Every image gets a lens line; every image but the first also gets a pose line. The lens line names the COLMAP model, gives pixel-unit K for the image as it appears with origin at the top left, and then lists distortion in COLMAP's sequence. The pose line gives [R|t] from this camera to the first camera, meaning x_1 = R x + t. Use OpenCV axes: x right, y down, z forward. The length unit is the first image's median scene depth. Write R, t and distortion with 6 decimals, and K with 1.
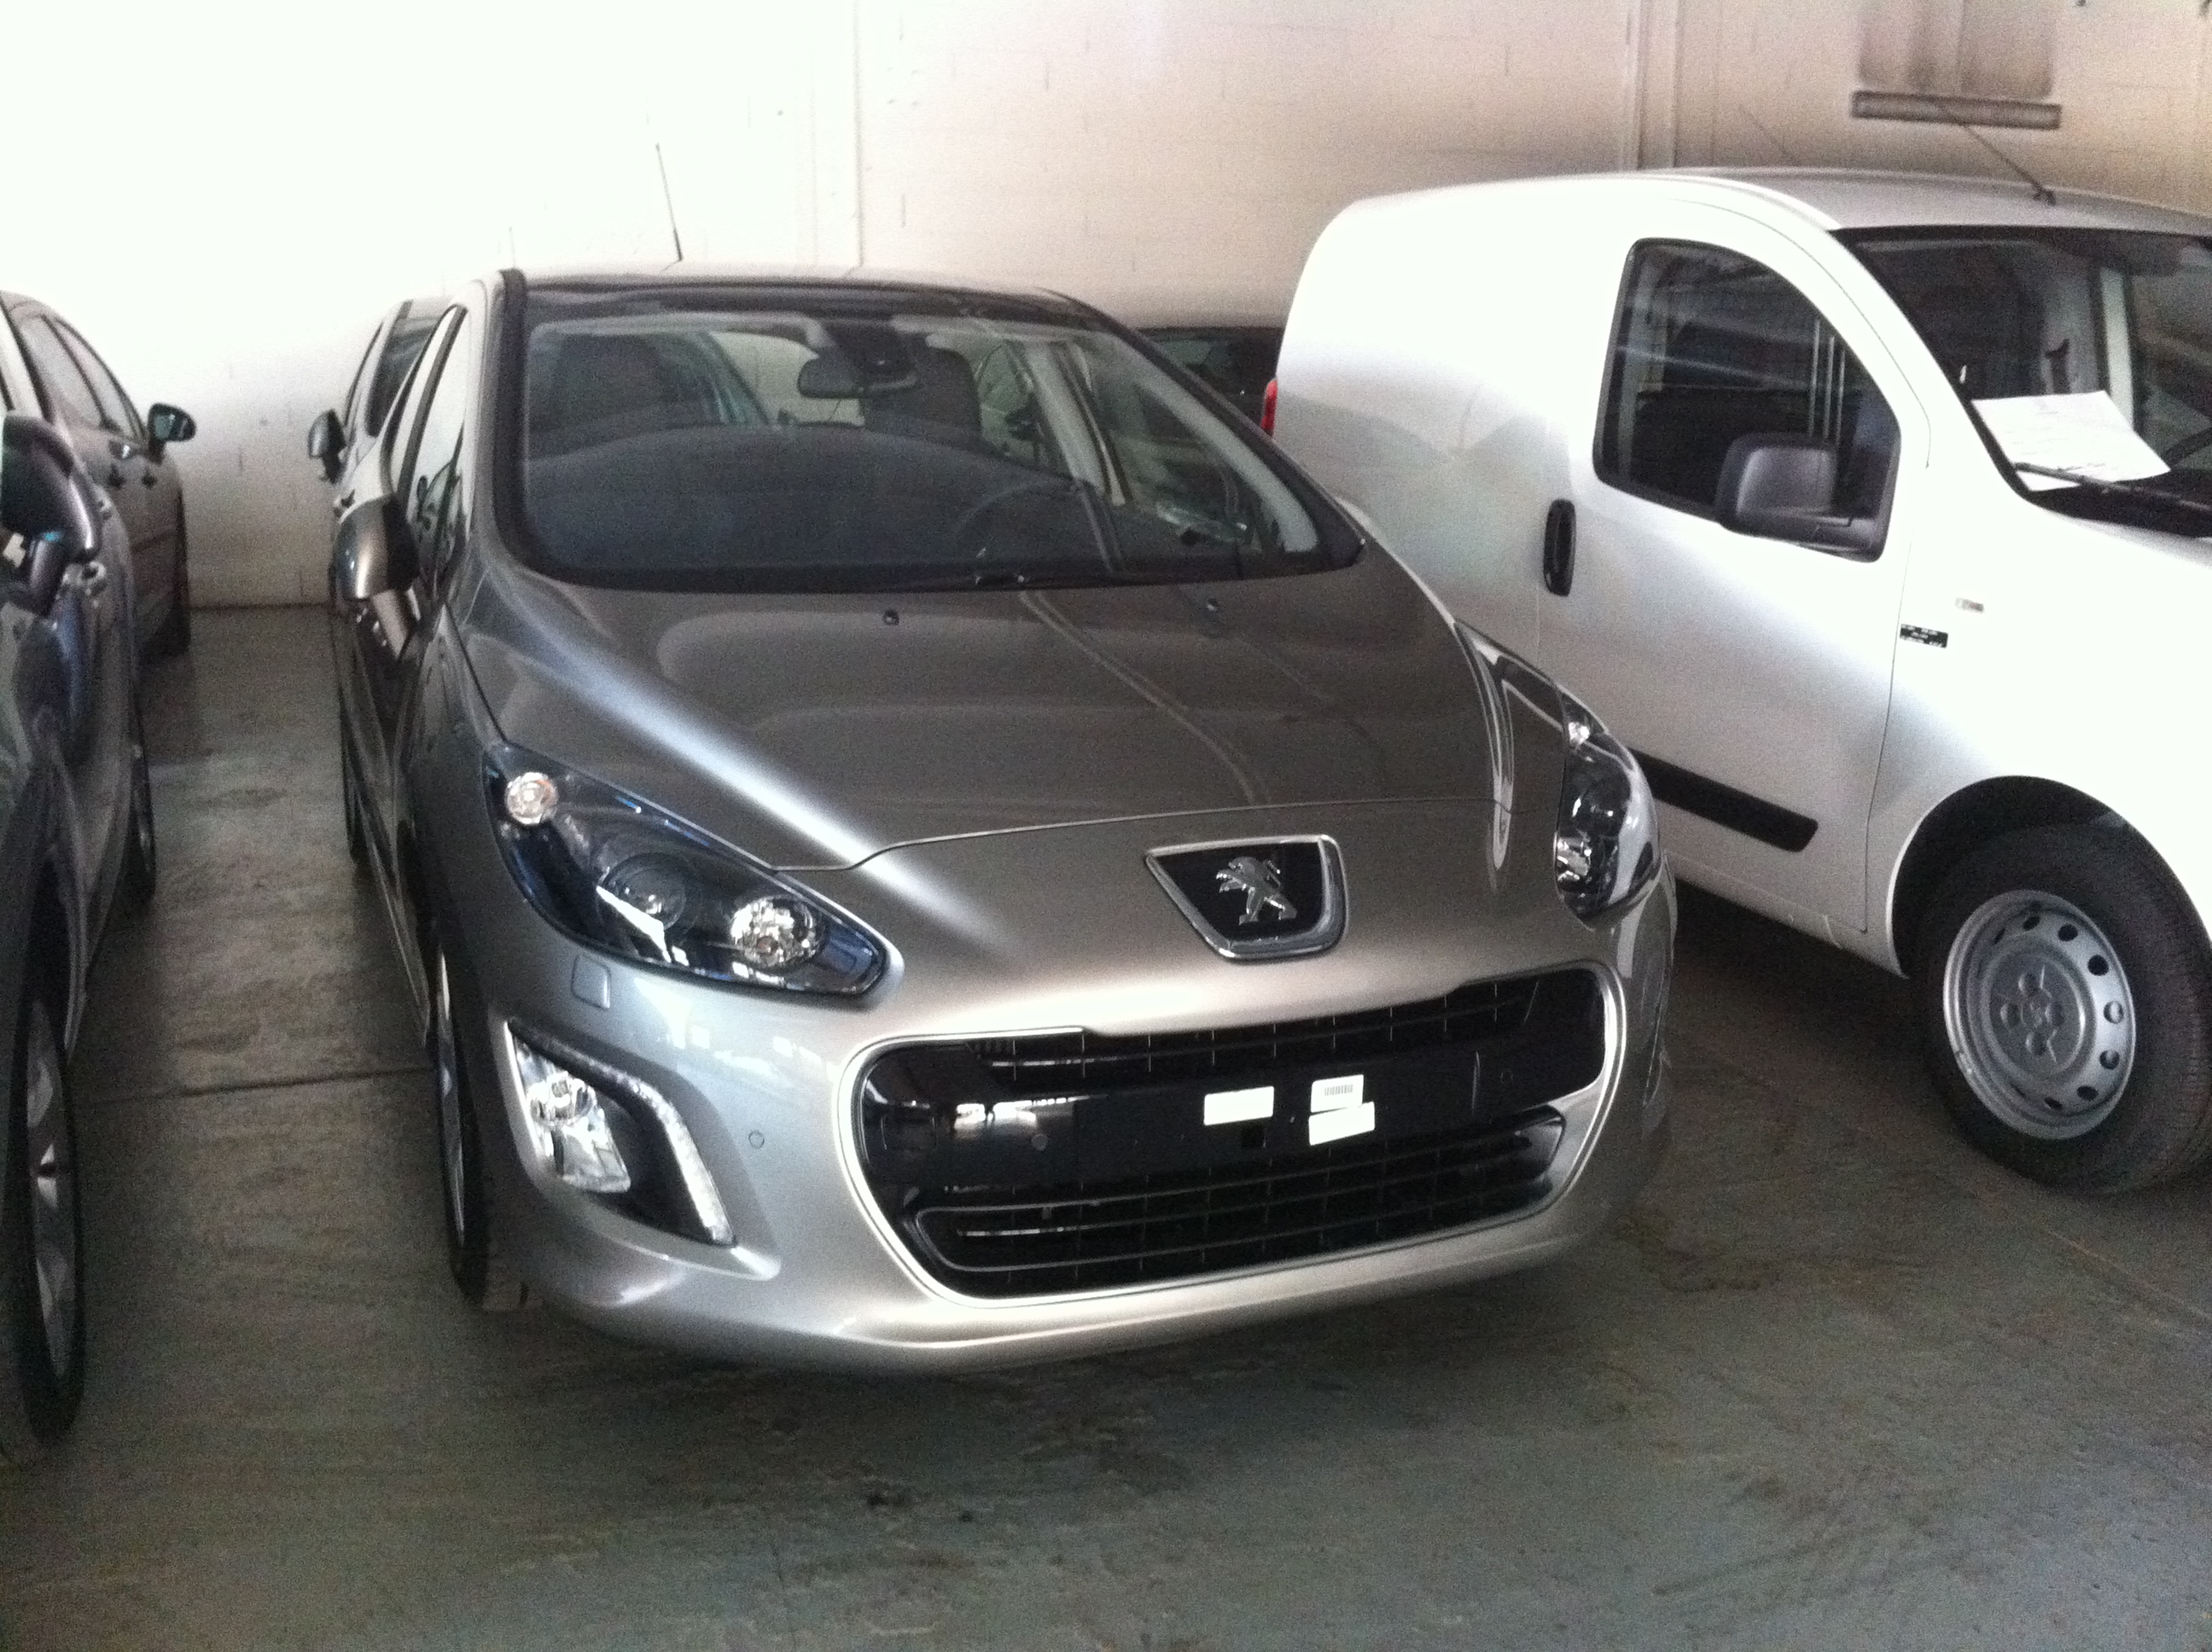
lens RADIAL K [[2094.0, 0, 1107.8], [0, 2094.0, 824.9], [0, 0, 1]] dist [-0.016282, 0.000000]
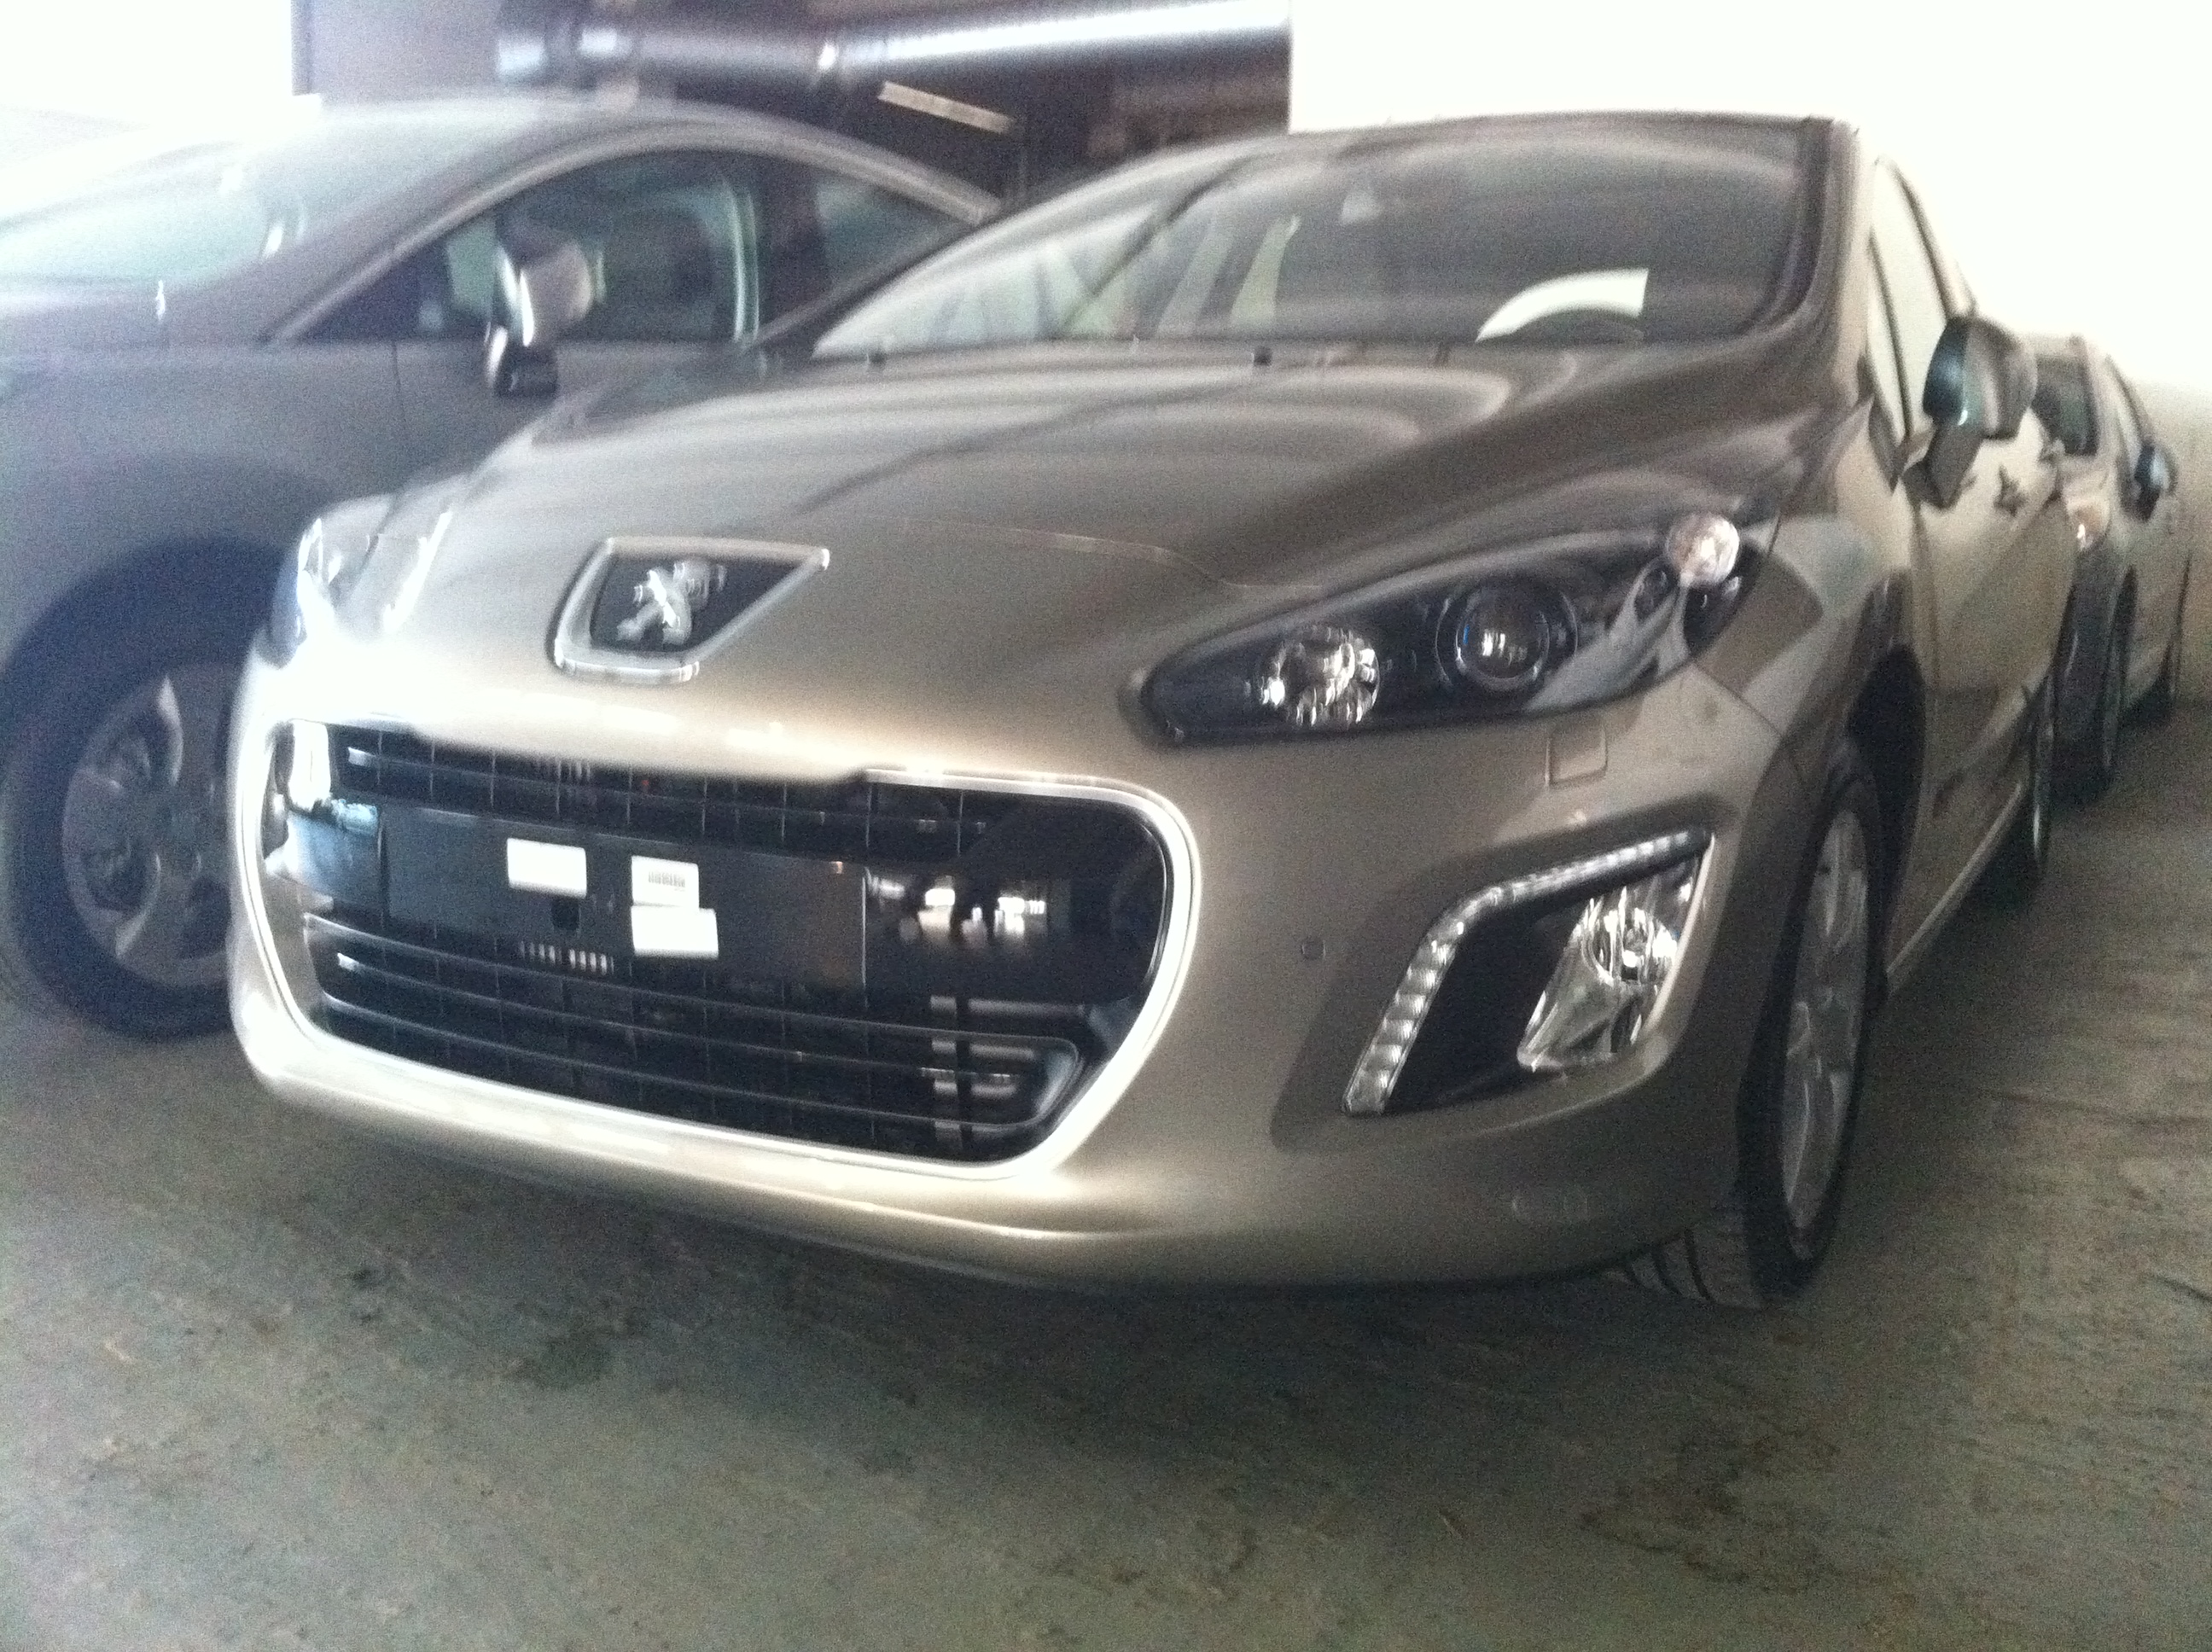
lens RADIAL K [[2094.0, 0, 1064.4], [0, 2094.0, 802.5], [0, 0, 1]] dist [-0.016282, 0.000000]
pose [[0.630518, 0.111608, -0.768109, 0.706798], [-0.186288, 0.982443, -0.010167, 0.079645], [0.753488, 0.149500, 0.640239, 0.616152]]
